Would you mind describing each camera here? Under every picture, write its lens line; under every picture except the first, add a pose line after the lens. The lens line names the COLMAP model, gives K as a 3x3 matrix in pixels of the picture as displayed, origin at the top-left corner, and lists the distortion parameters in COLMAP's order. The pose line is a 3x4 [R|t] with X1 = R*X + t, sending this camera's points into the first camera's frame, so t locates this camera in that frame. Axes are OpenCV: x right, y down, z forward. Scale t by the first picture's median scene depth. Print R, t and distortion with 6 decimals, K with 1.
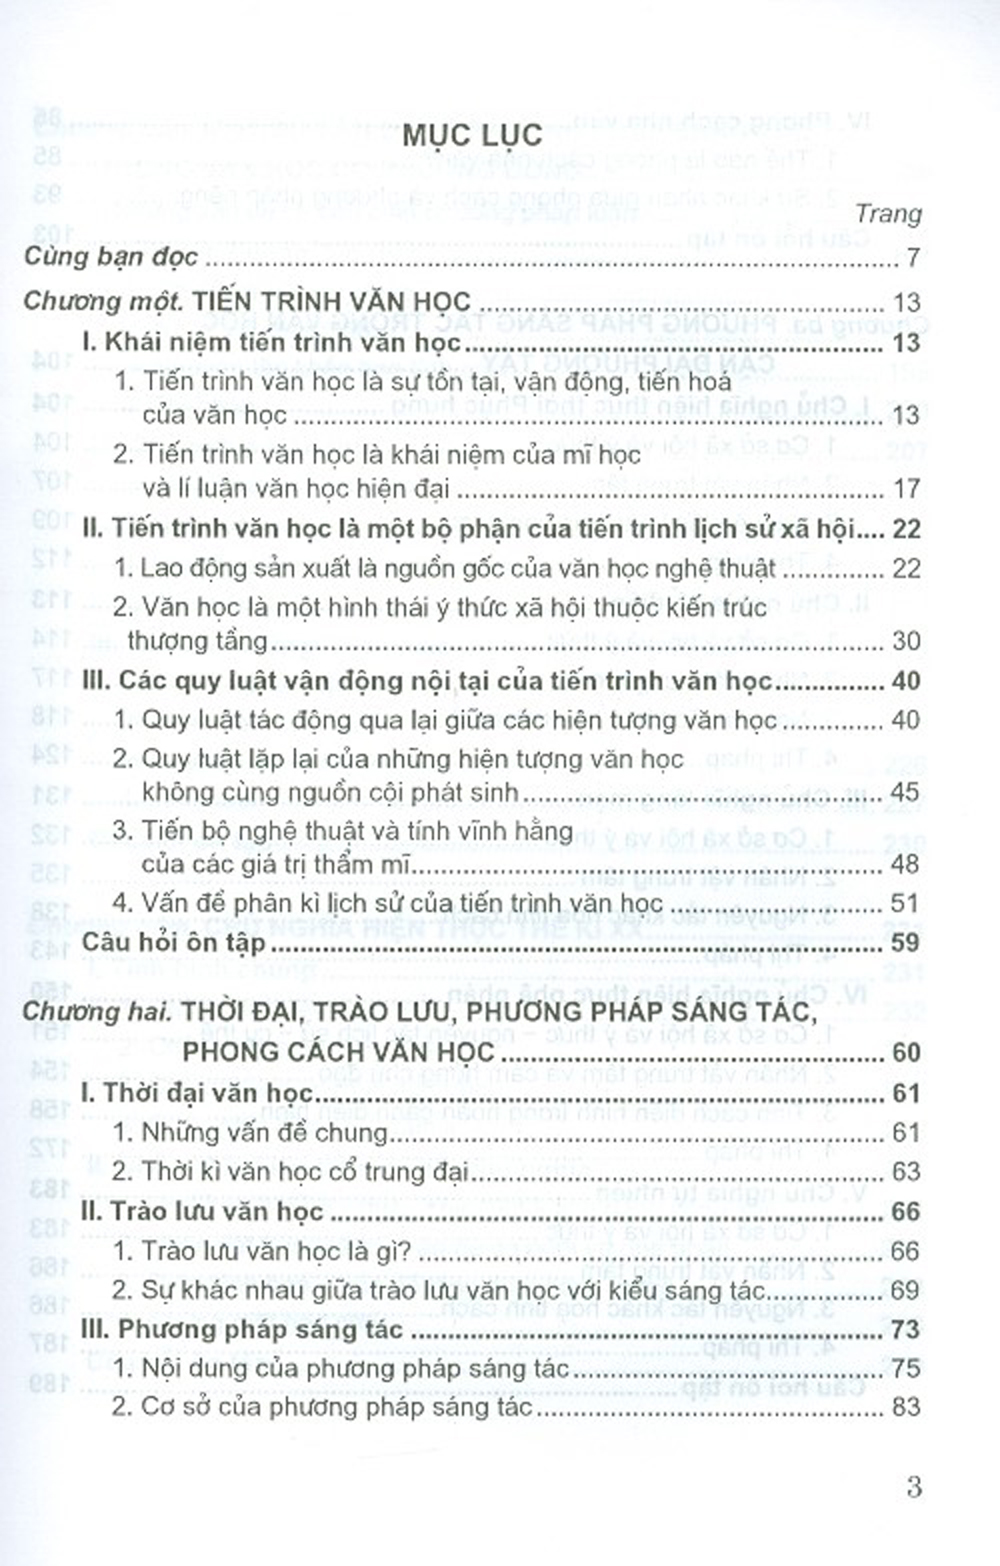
lens RADIAL K [[626.5, 0, 500.0], [0, 626.5, 783.0], [0, 0, 1]] dist [-0.001139, 0.004052]
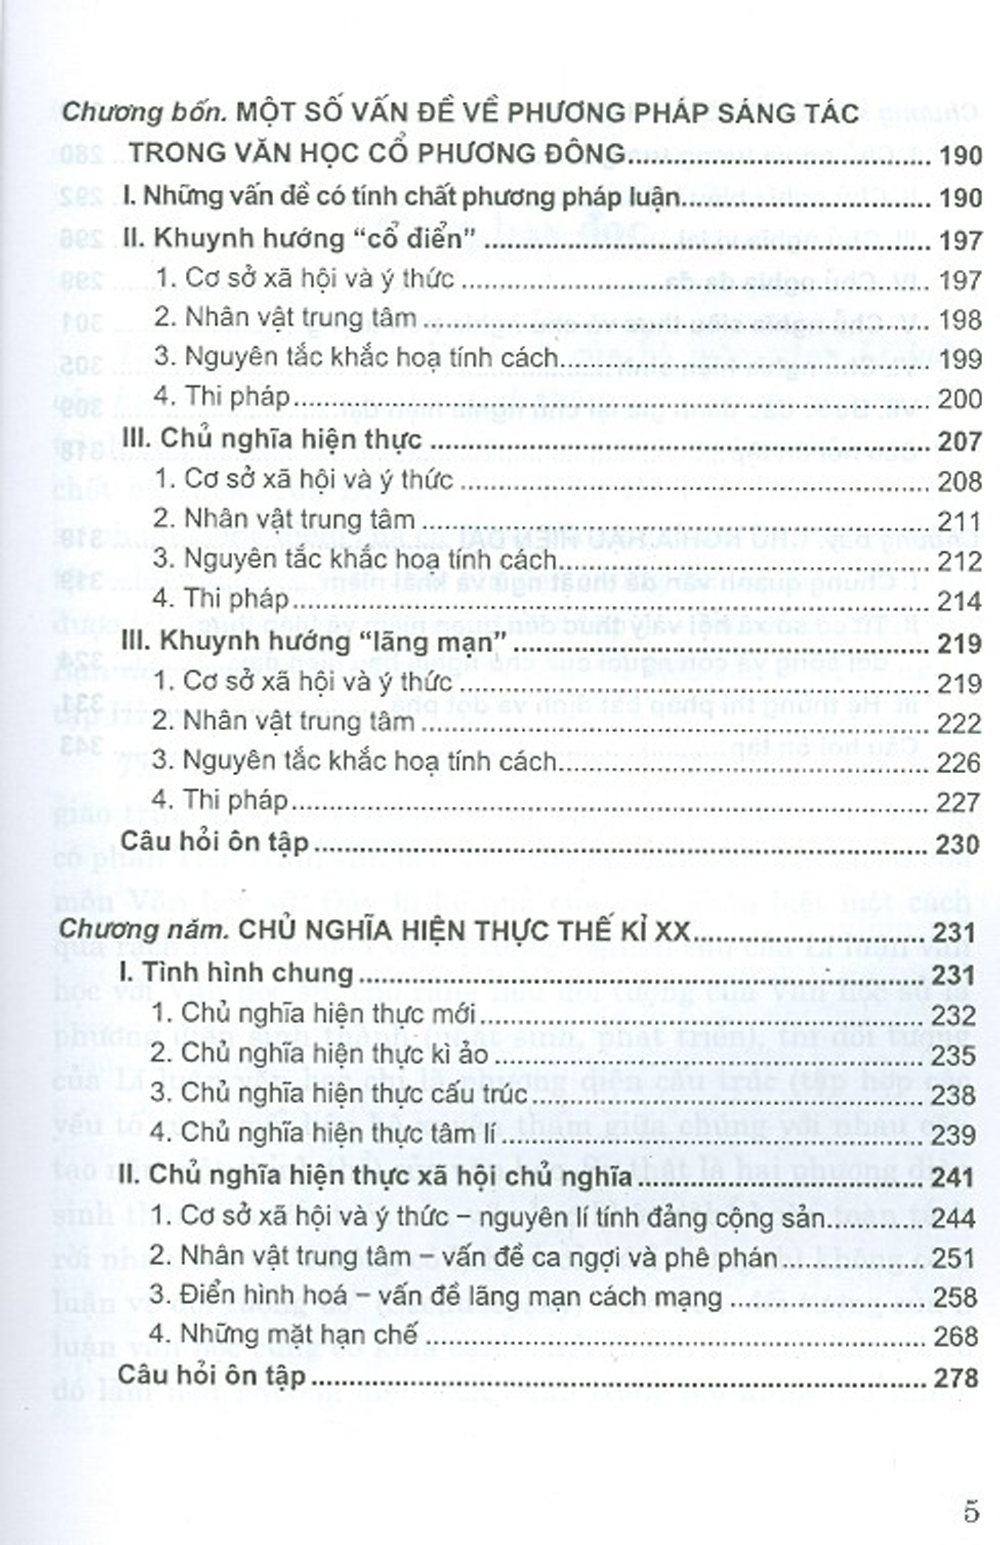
lens RADIAL K [[626.9, 0, 533.1], [0, 626.9, 771.1], [0, 0, 1]] dist [0.035862, -0.015707]
pose [[0.999898, -0.004922, -0.013394, -0.001712], [0.004785, 0.999936, -0.010210, 0.427638], [0.013443, 0.010145, 0.999858, 0.002009]]
